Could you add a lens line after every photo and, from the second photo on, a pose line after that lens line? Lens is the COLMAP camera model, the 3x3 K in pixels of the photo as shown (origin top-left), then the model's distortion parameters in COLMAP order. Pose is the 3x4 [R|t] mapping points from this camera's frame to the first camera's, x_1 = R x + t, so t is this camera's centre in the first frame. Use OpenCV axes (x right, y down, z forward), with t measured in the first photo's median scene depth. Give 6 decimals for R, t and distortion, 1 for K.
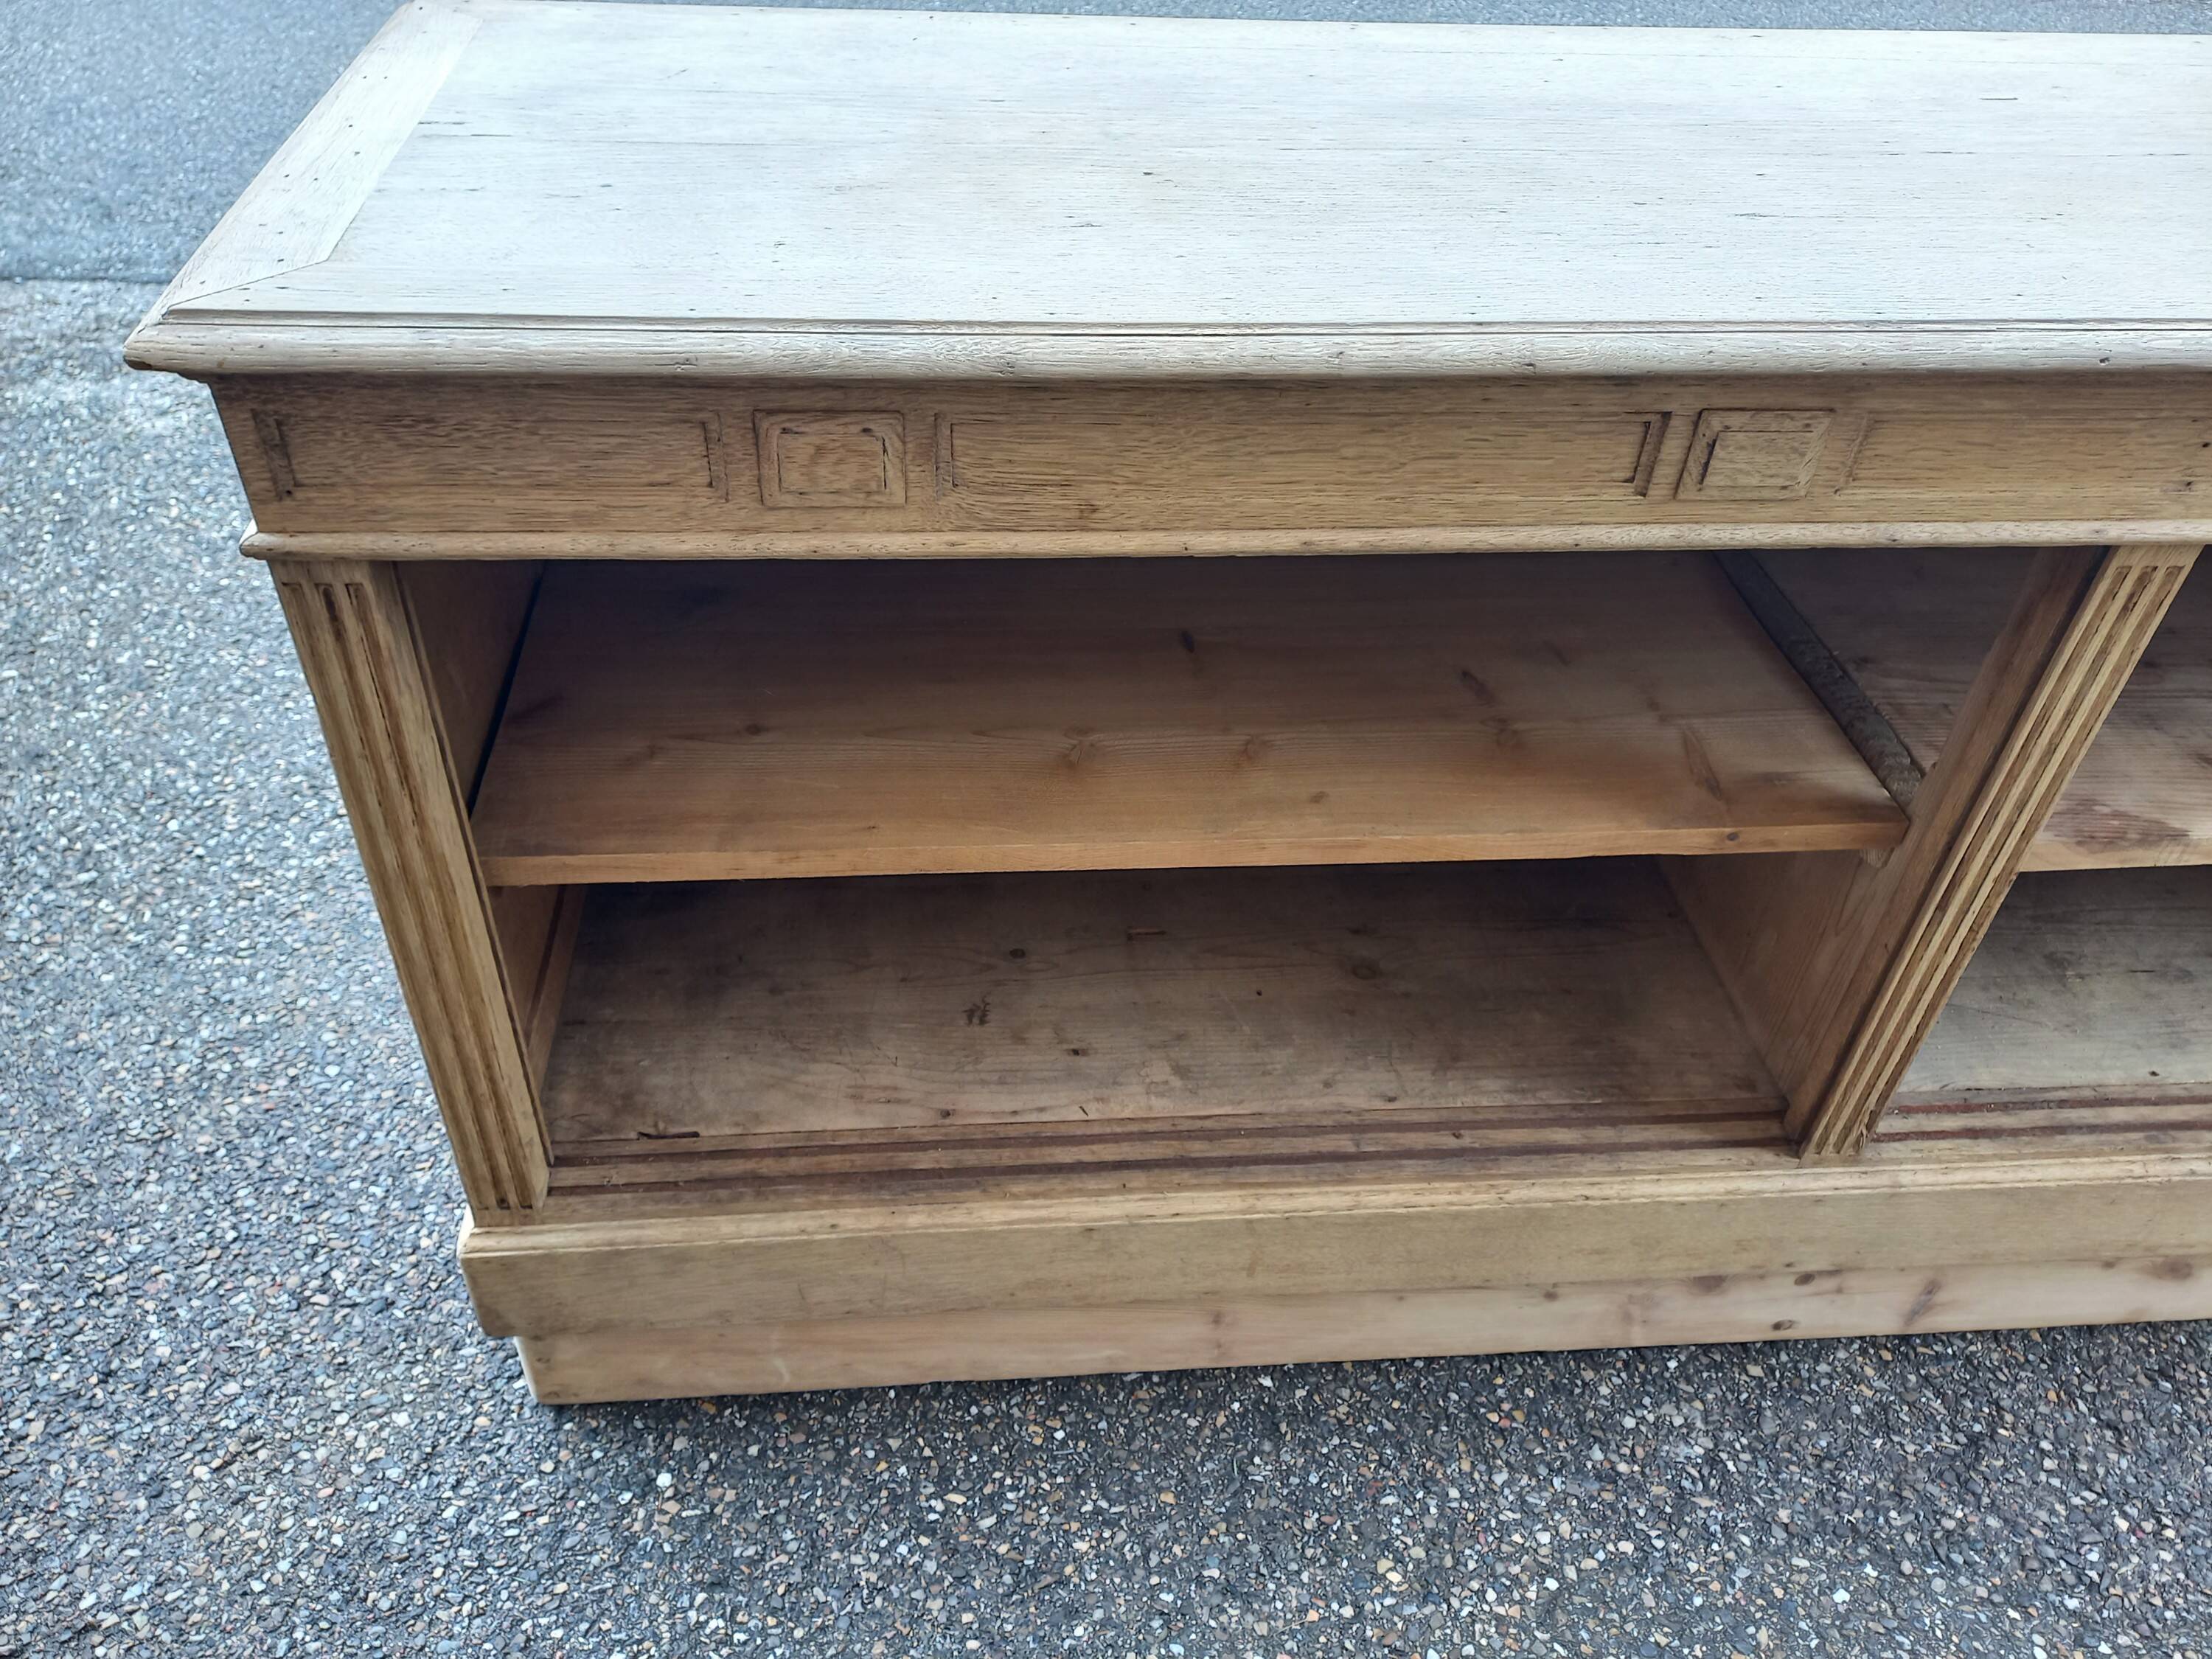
lens RADIAL K [[1625.8, 0, 1076.5], [0, 1625.8, 814.6], [0, 0, 1]] dist [0.045520, -0.026626]
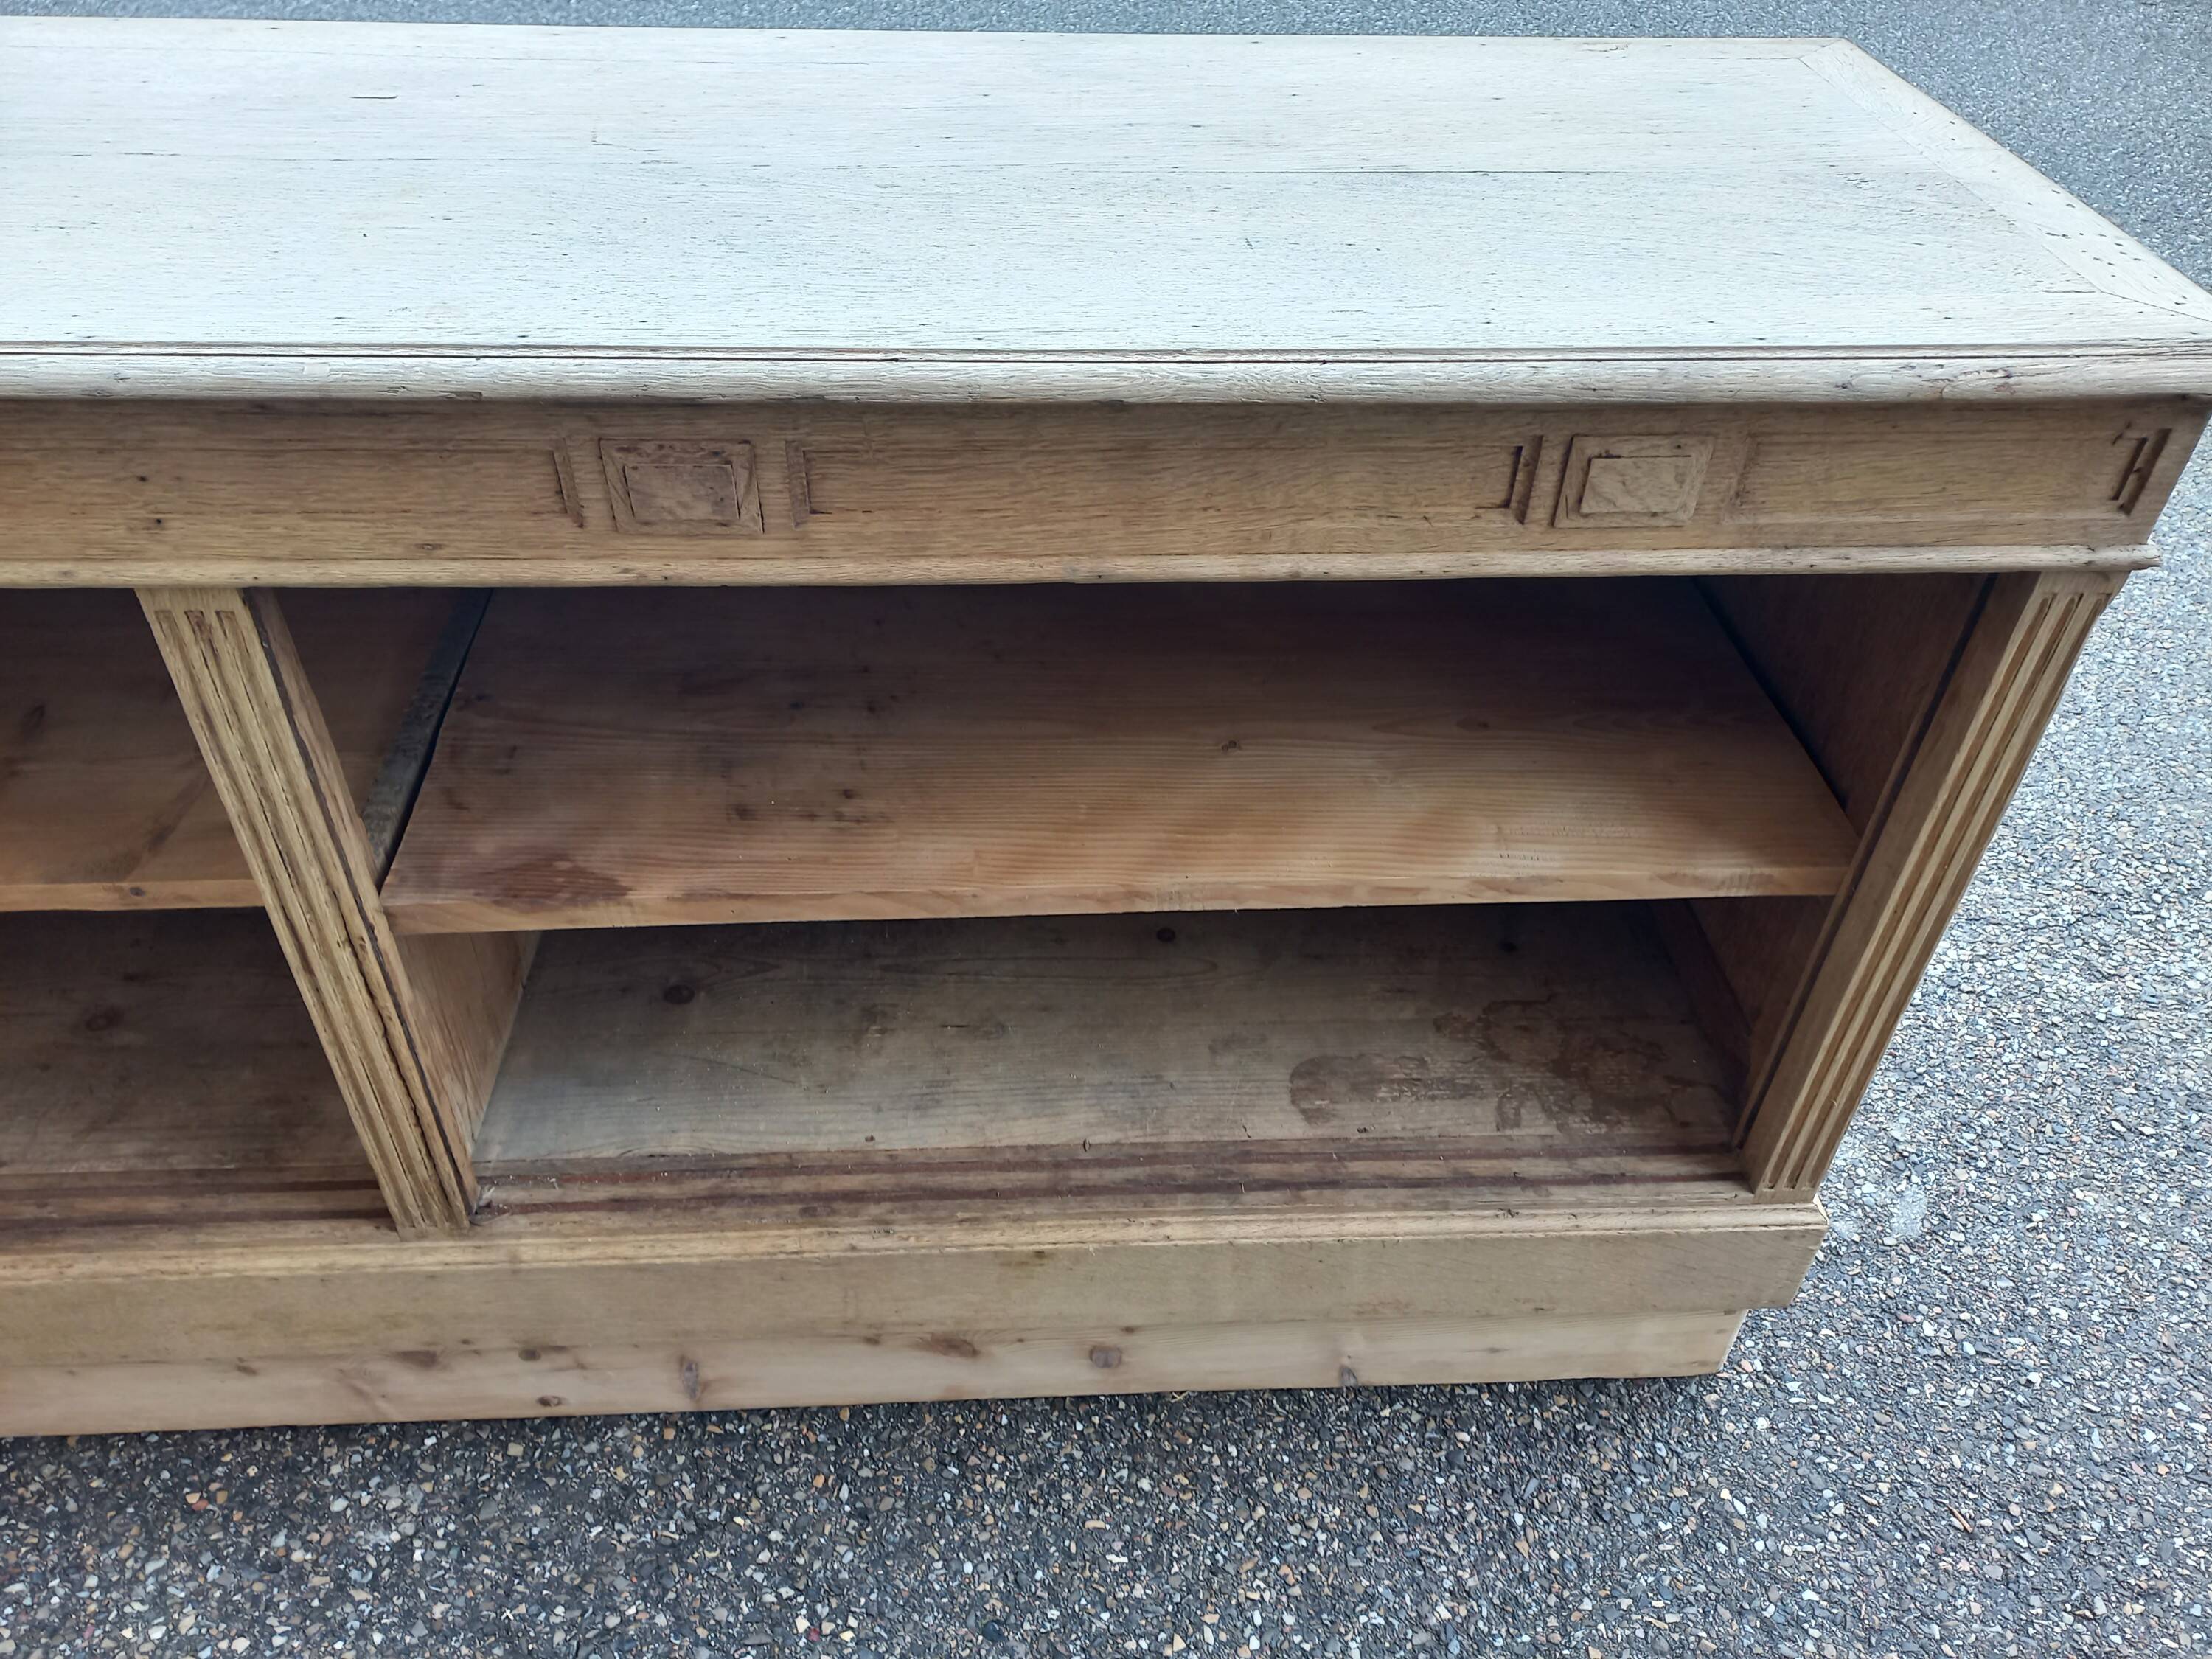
lens RADIAL K [[1594.9, 0, 1094.1], [0, 1594.9, 810.7], [0, 0, 1]] dist [0.044288, -0.026781]
pose [[0.999122, 0.009641, -0.040773, 0.851256], [-0.010188, 0.999860, -0.013238, -0.023038], [0.040640, 0.013642, 0.999081, 0.087909]]
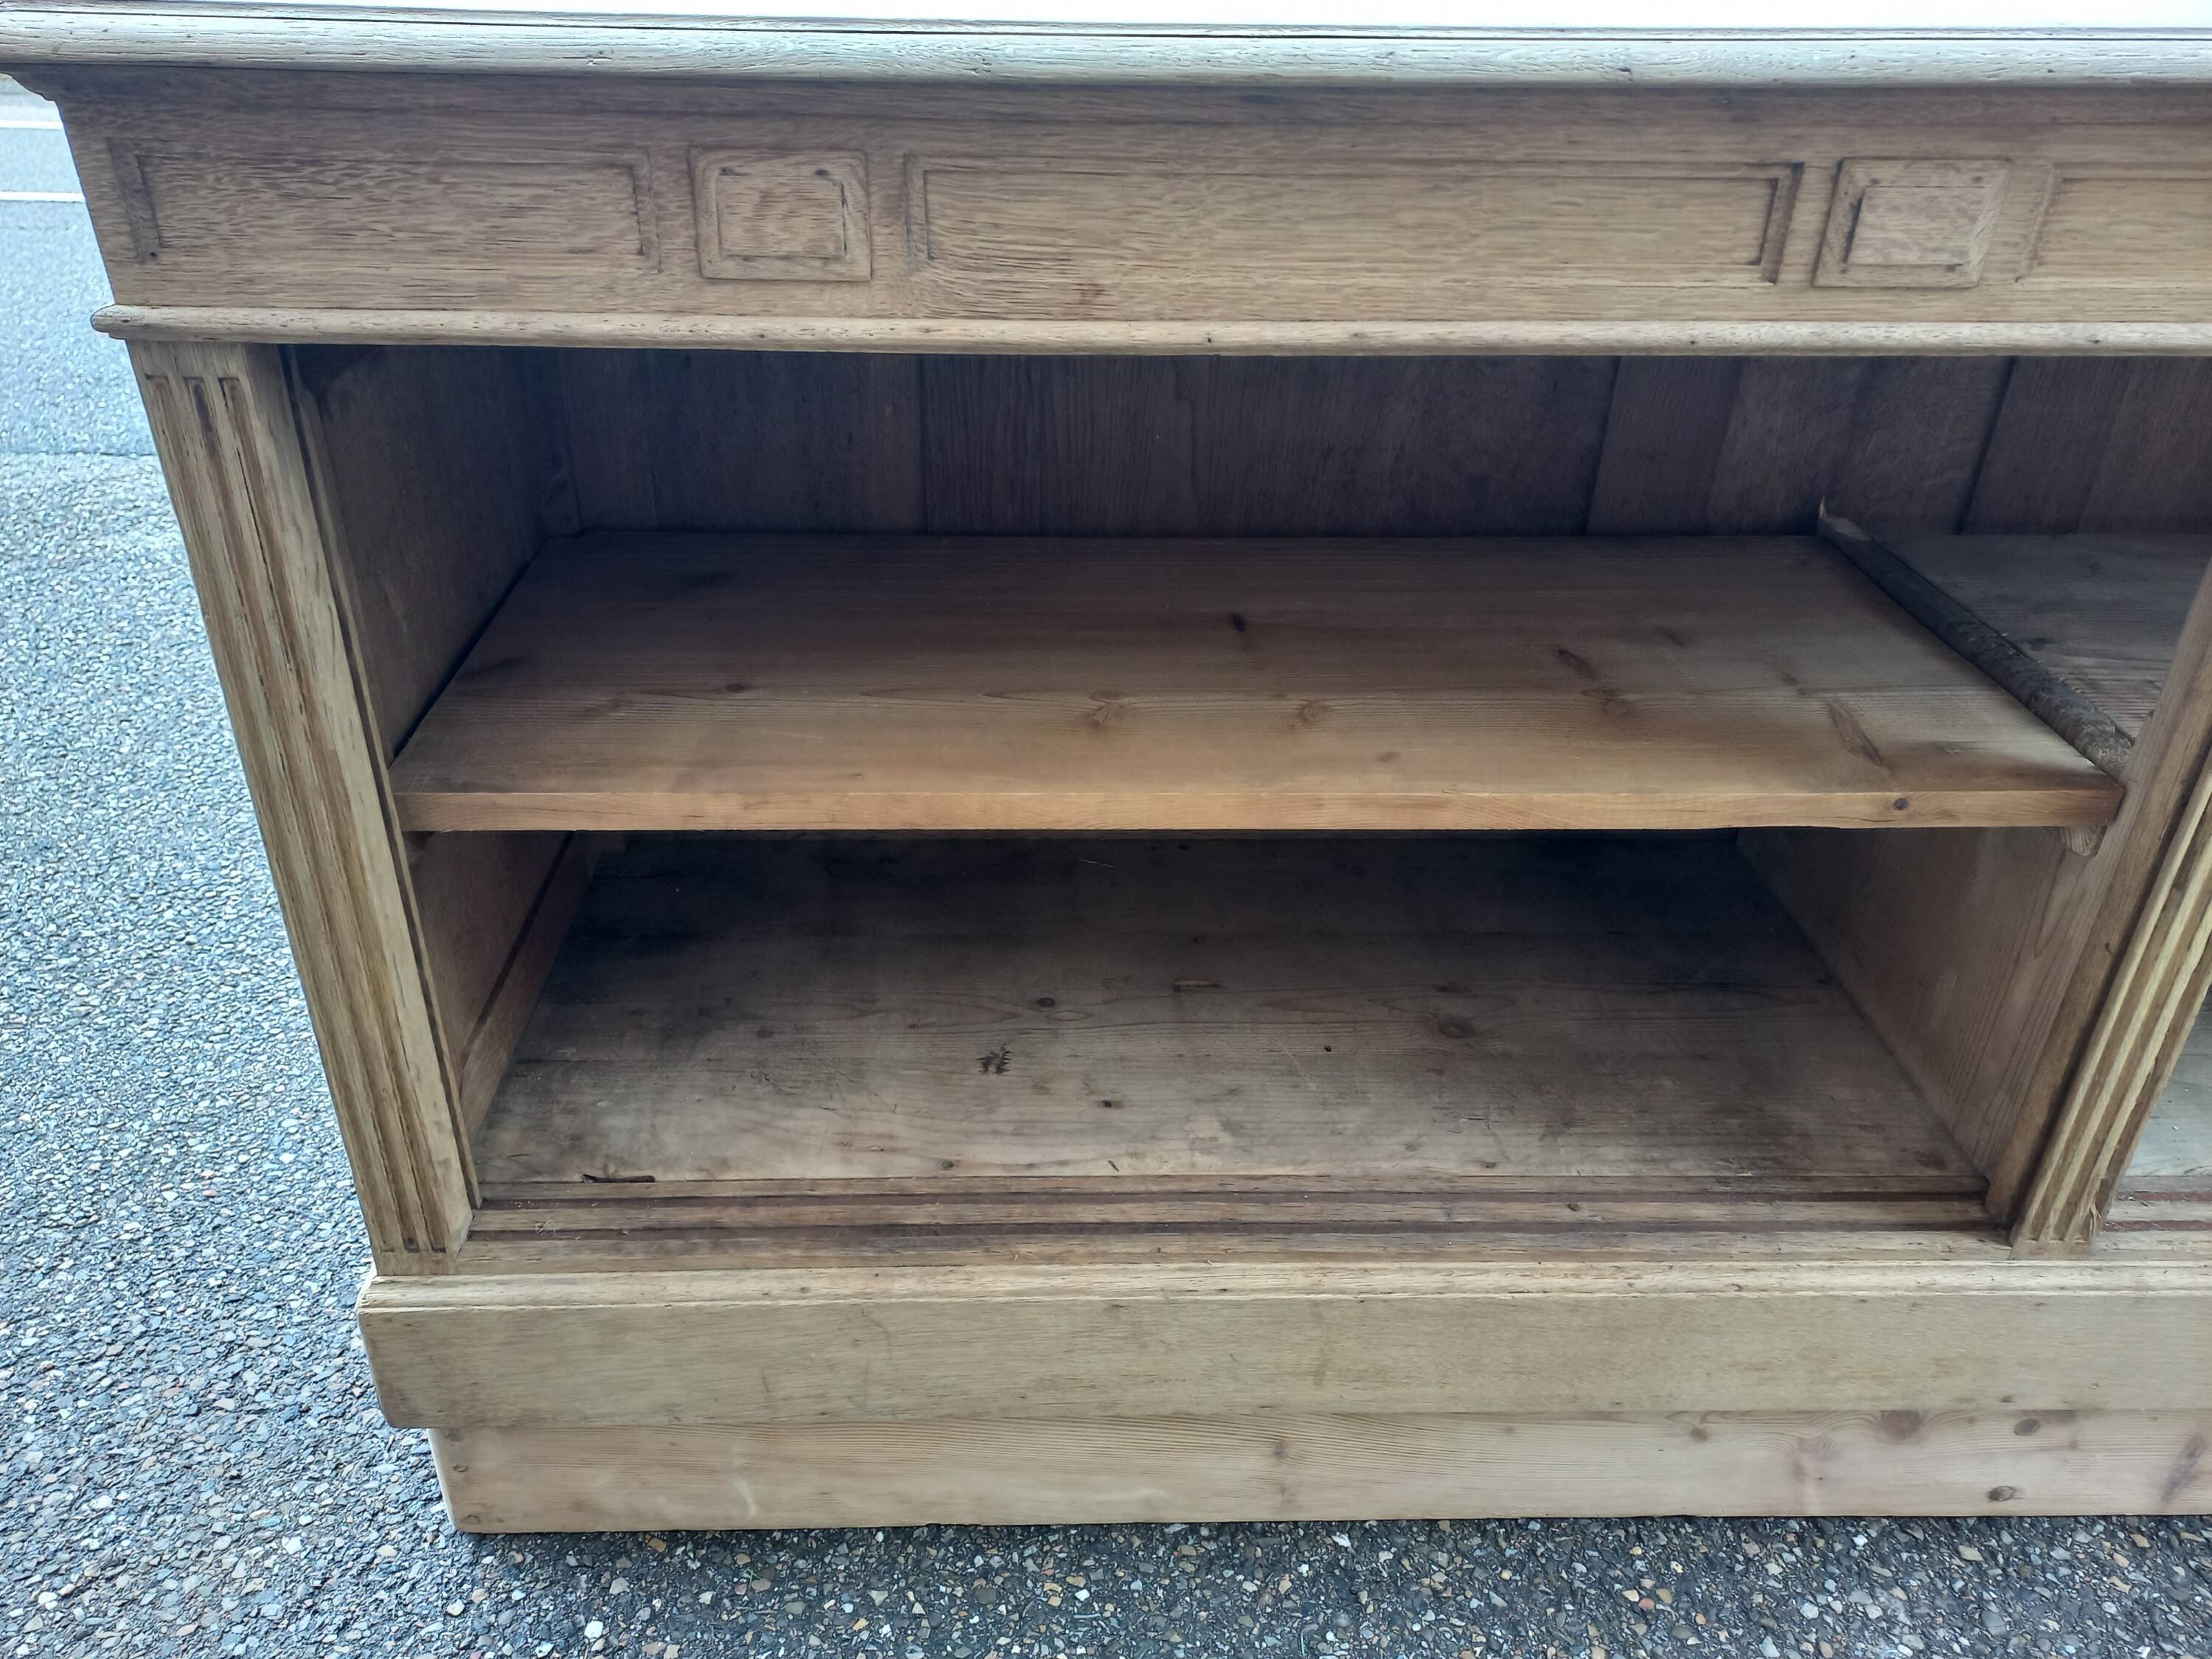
lens RADIAL K [[1625.8, 0, 1074.0], [0, 1625.8, 804.6], [0, 0, 1]] dist [0.045520, -0.026626]
pose [[0.997969, 0.006950, -0.063317, 0.034783], [-0.017756, 0.984982, -0.171743, 0.140048], [0.061172, 0.172519, 0.983105, 0.145640]]
